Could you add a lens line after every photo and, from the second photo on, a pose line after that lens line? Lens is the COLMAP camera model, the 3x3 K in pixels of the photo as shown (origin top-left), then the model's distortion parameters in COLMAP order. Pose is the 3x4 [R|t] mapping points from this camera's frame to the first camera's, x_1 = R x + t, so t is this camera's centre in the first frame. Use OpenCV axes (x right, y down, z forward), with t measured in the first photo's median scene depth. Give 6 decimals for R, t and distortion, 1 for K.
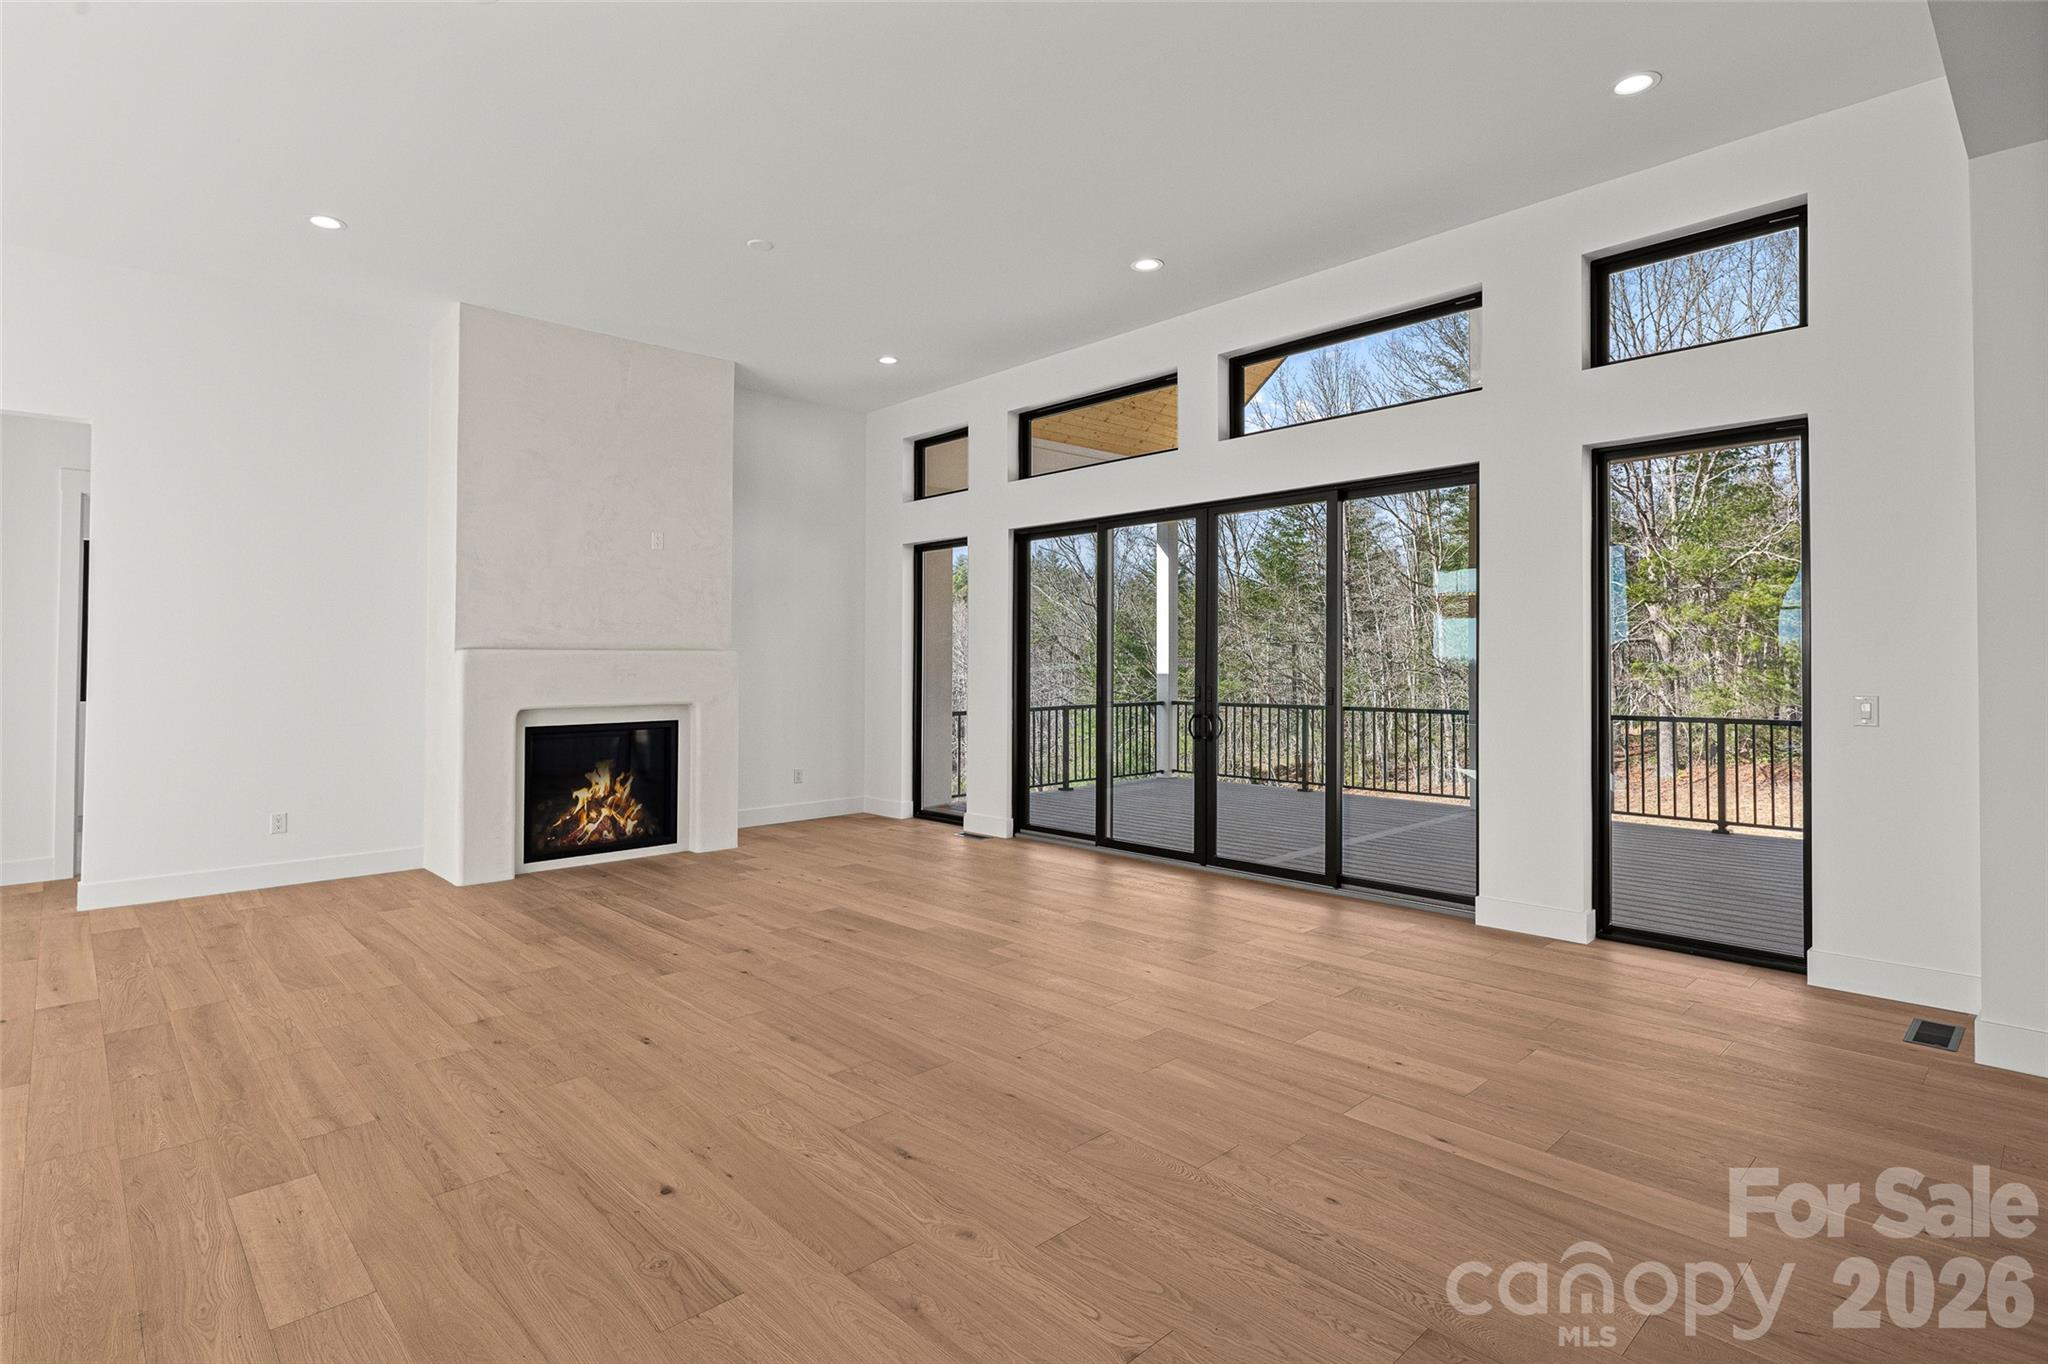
lens RADIAL K [[1006.4, 0, 1013.2], [0, 1006.4, 647.5], [0, 0, 1]] dist [0.002700, -0.003201]
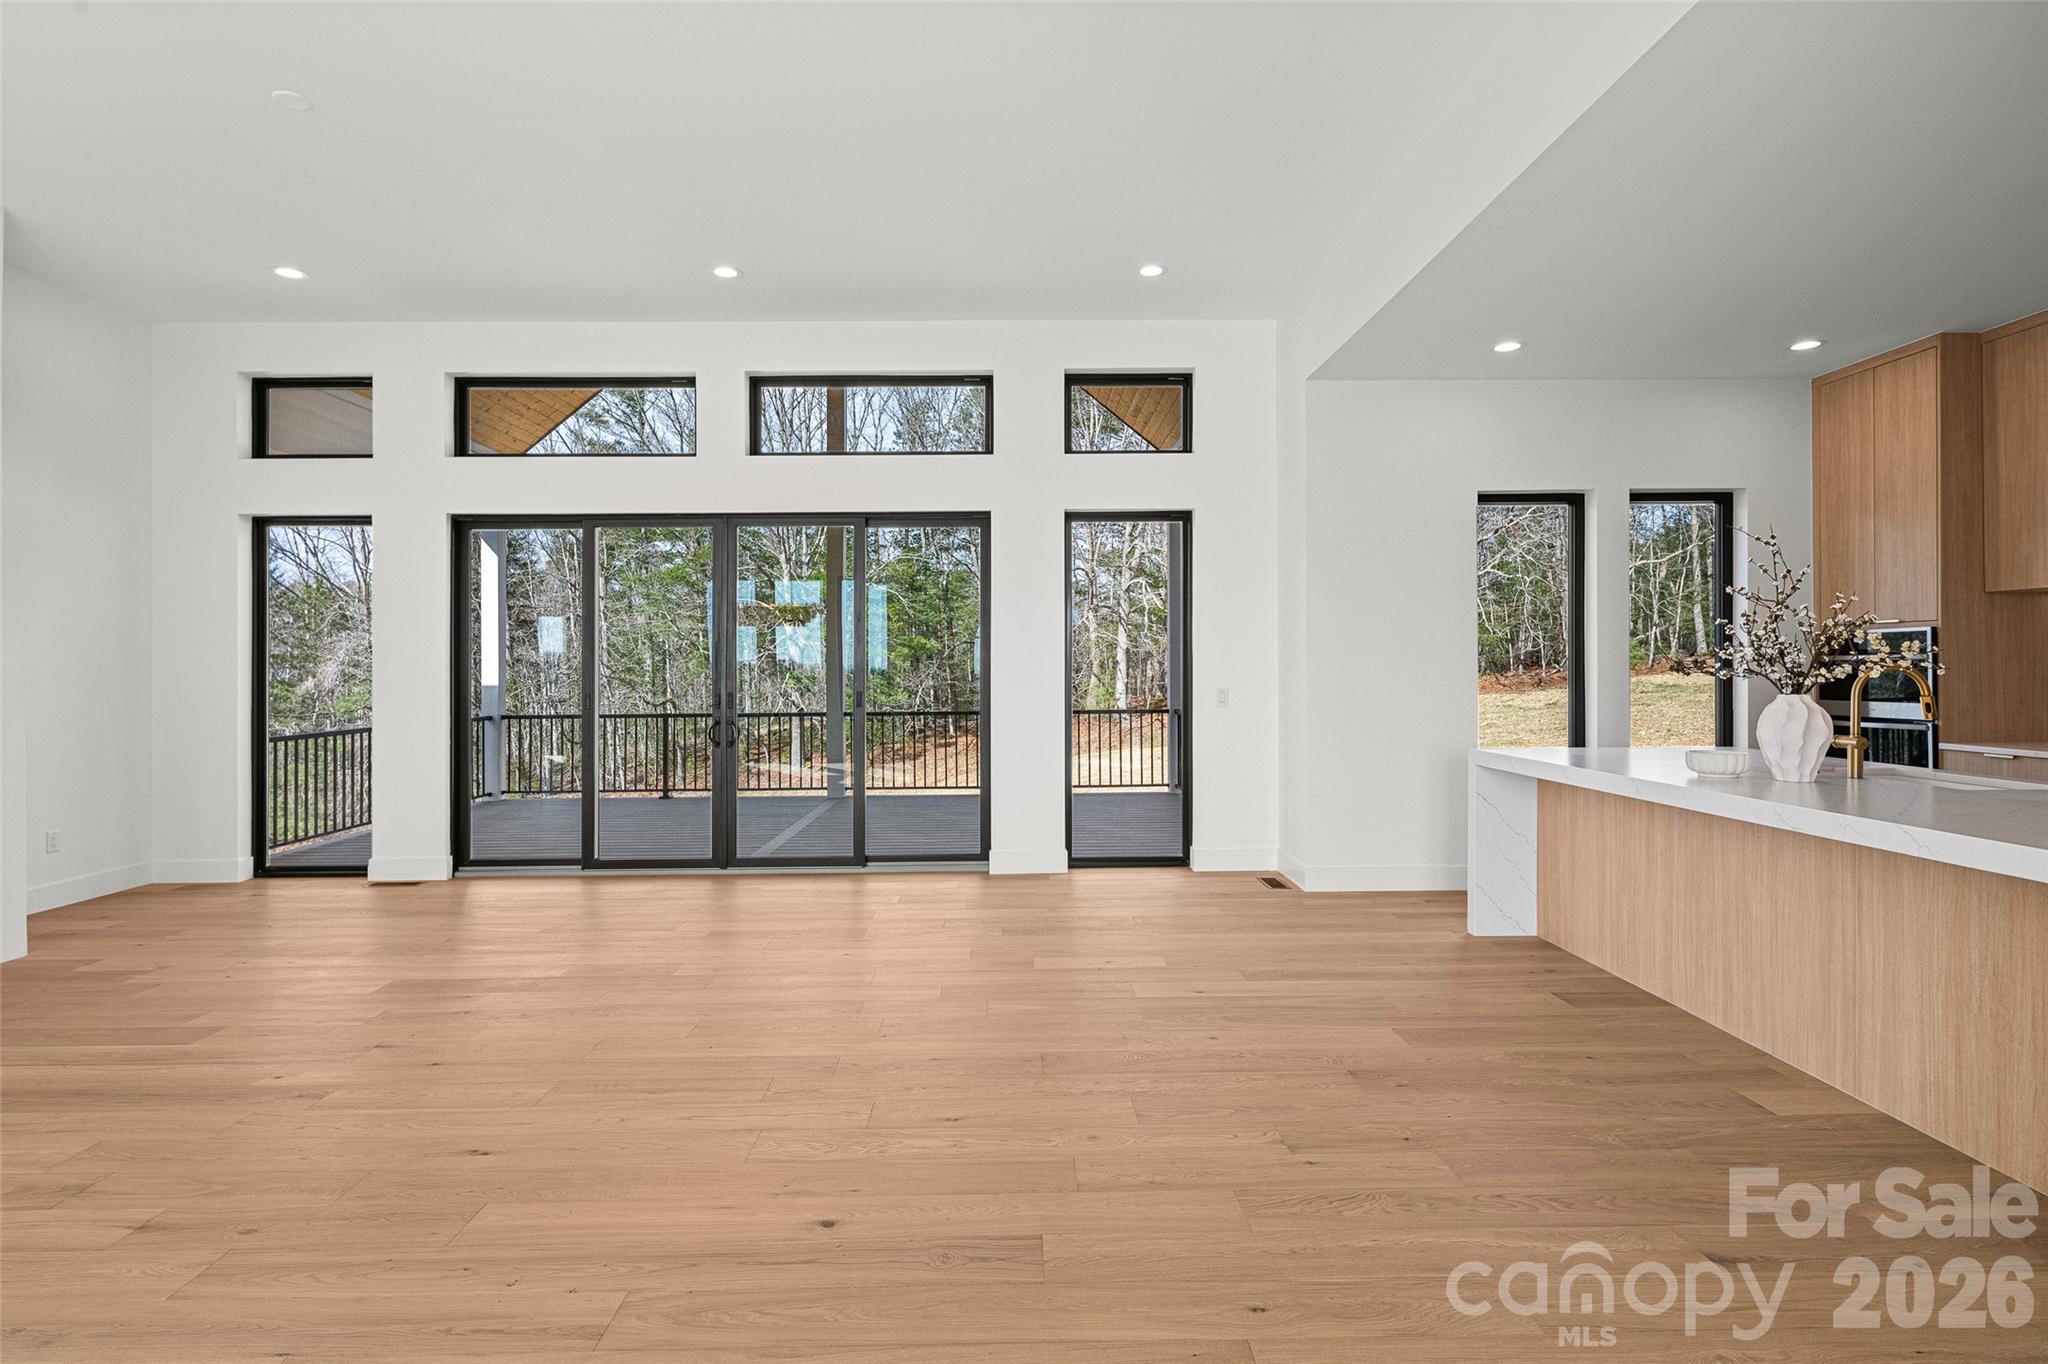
lens RADIAL K [[1006.4, 0, 1016.9], [0, 1006.4, 680.9], [0, 0, 1]] dist [0.002700, -0.003201]
pose [[0.676077, -0.011434, 0.736742, -0.453412], [-0.005208, 0.999780, 0.020296, 0.004104], [-0.736813, -0.017559, 0.675869, 0.116944]]
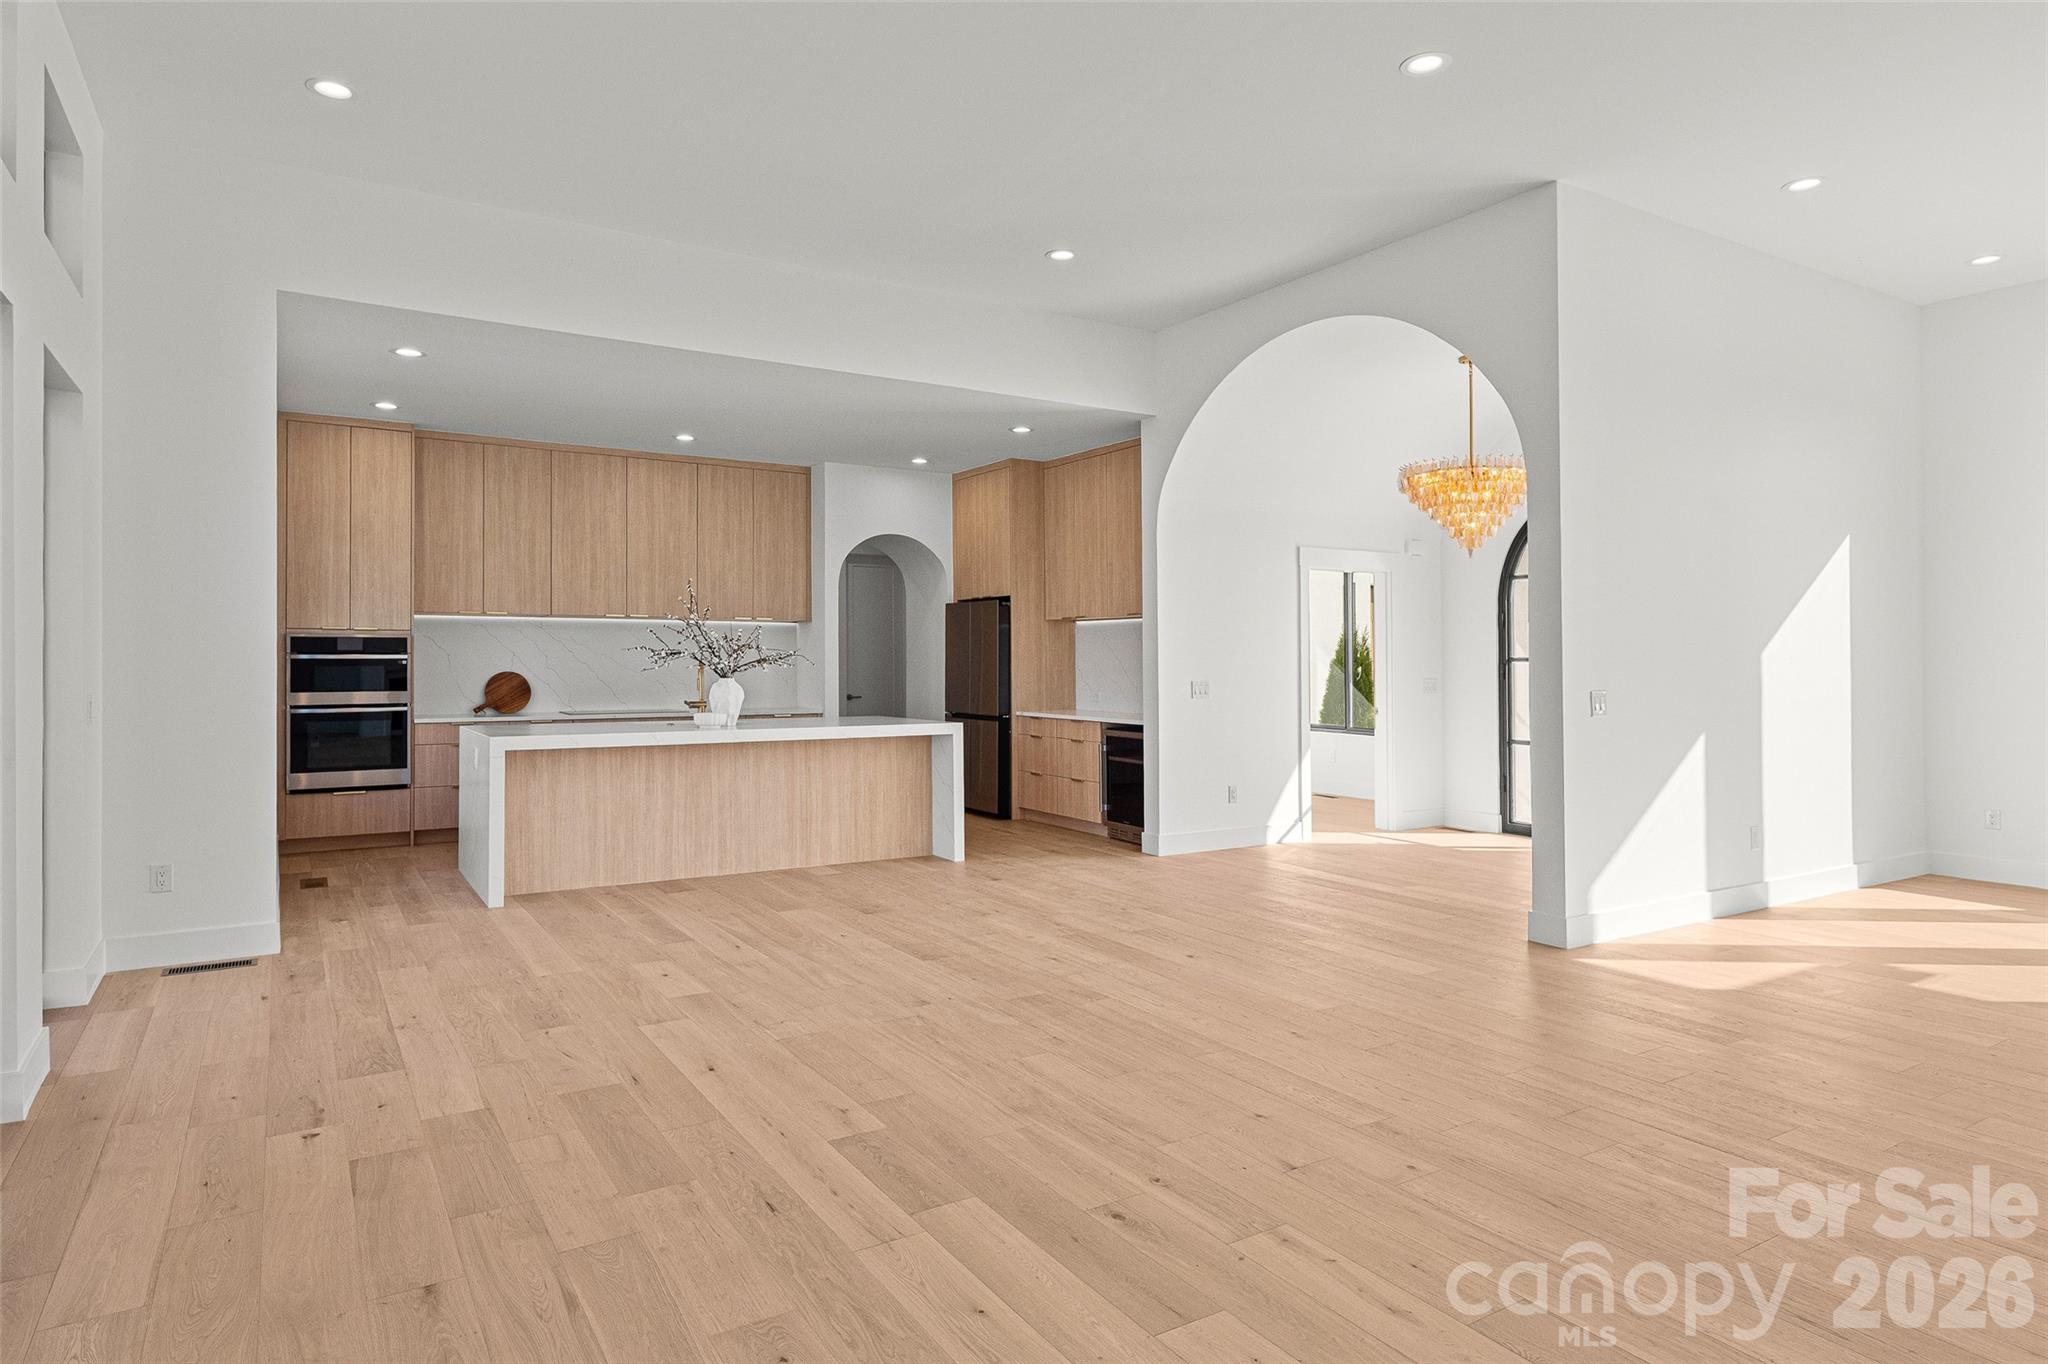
lens RADIAL K [[1167.7, 0, 1009.5], [0, 1167.7, 681.8], [0, 0, 1]] dist [0.005754, -0.001250]
pose [[-0.981925, -0.002818, 0.189248, -0.210053], [-0.002316, 0.999993, 0.002874, 0.023298], [-0.189255, 0.002384, -0.981925, 1.530419]]
